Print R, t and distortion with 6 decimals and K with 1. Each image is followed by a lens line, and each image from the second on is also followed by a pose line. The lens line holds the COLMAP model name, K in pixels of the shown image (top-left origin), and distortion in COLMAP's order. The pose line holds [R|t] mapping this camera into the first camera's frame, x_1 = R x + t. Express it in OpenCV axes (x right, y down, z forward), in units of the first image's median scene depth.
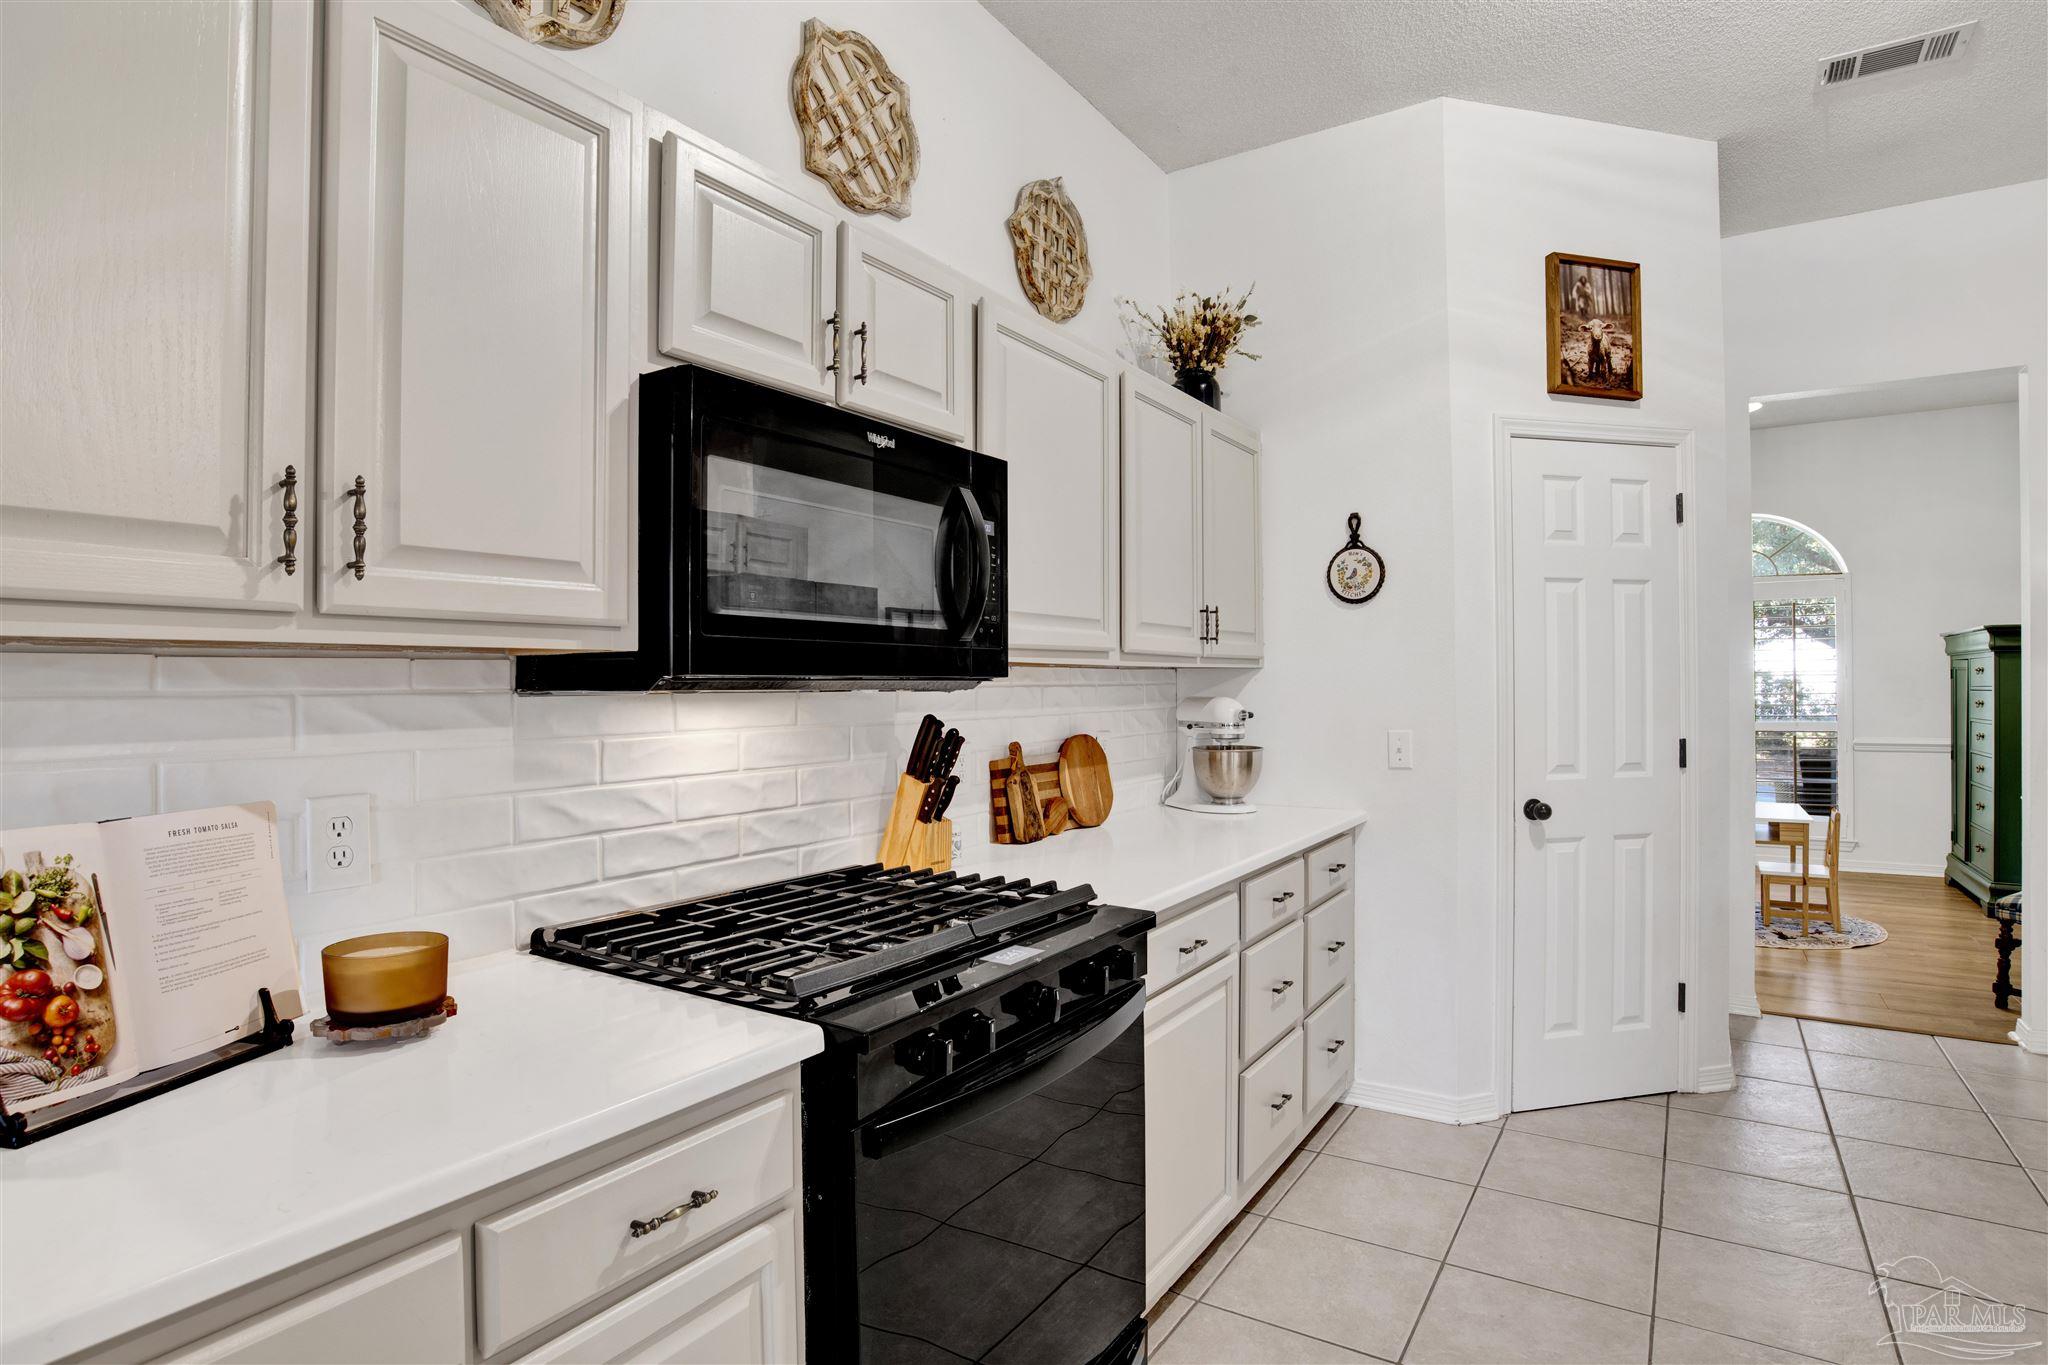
lens RADIAL K [[1053.8, 0, 1018.2], [0, 1053.8, 670.6], [0, 0, 1]] dist [-0.044355, 0.001882]
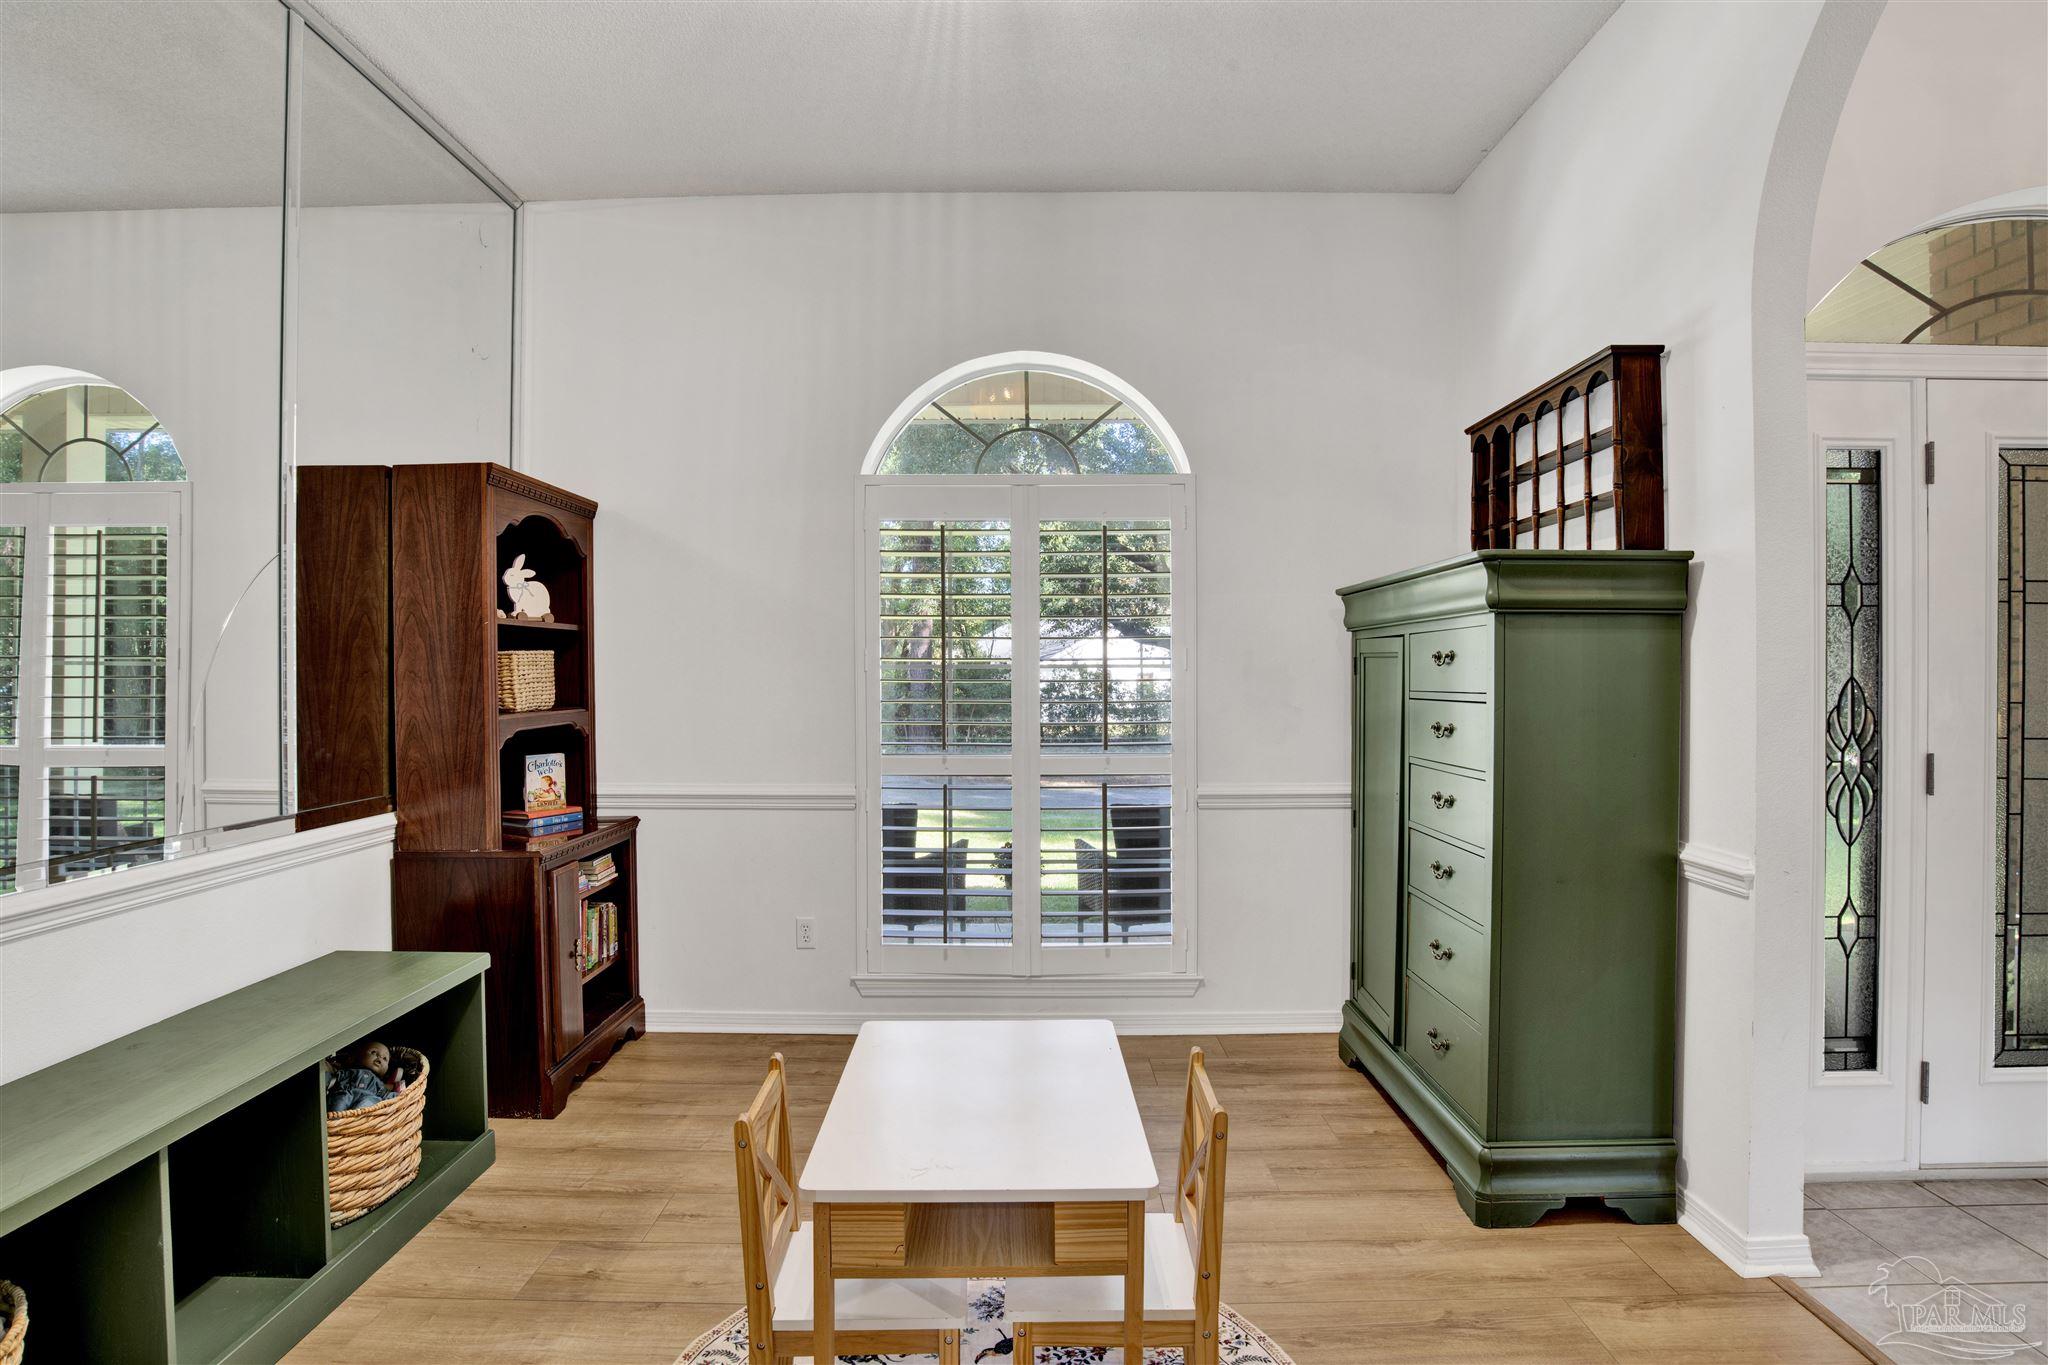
lens RADIAL K [[1053.8, 0, 1026.8], [0, 1053.8, 679.7], [0, 0, 1]] dist [-0.044355, 0.001882]
pose [[0.840301, -0.001455, 0.542118, 0.478735], [-0.007418, 0.999872, 0.014183, 0.004465], [-0.542069, -0.015939, 0.840183, 0.633098]]
